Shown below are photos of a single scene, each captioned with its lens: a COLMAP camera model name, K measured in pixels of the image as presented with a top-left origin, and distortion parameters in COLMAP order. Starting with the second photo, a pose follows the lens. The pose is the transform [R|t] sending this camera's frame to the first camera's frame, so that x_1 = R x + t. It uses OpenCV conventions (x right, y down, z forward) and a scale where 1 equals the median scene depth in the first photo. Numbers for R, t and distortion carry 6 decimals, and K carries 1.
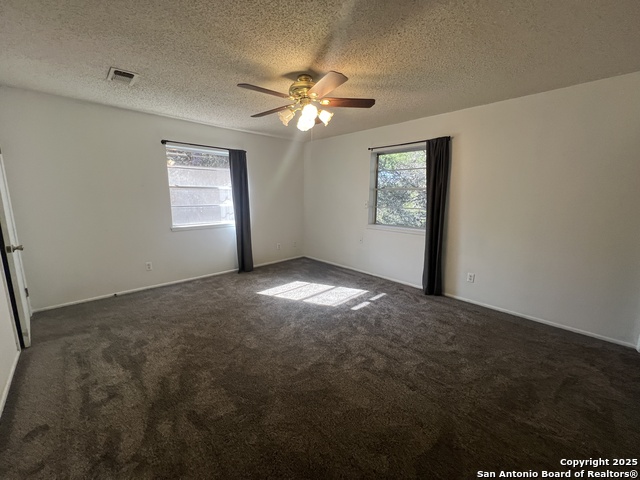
lens RADIAL K [[253.9, 0, 318.3], [0, 253.9, 238.5], [0, 0, 1]] dist [0.003810, 0.000240]
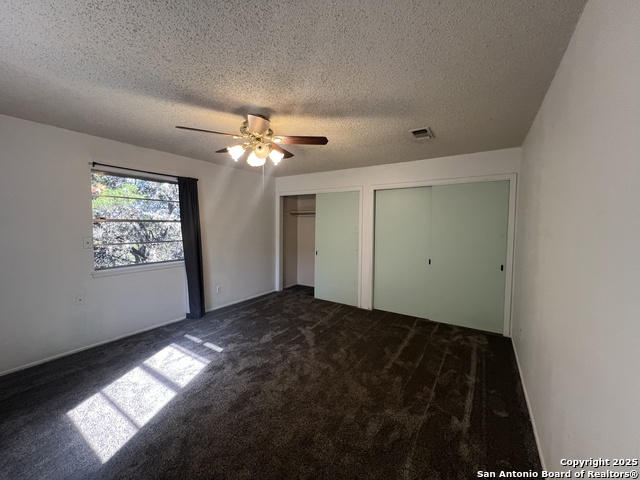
lens RADIAL K [[253.9, 0, 317.8], [0, 253.9, 239.8], [0, 0, 1]] dist [0.003810, 0.000240]
pose [[-0.240898, -0.058198, 0.968804, -0.726239], [0.161611, 0.981859, 0.099167, -0.134678], [-0.957001, 0.180459, -0.227122, 0.706731]]
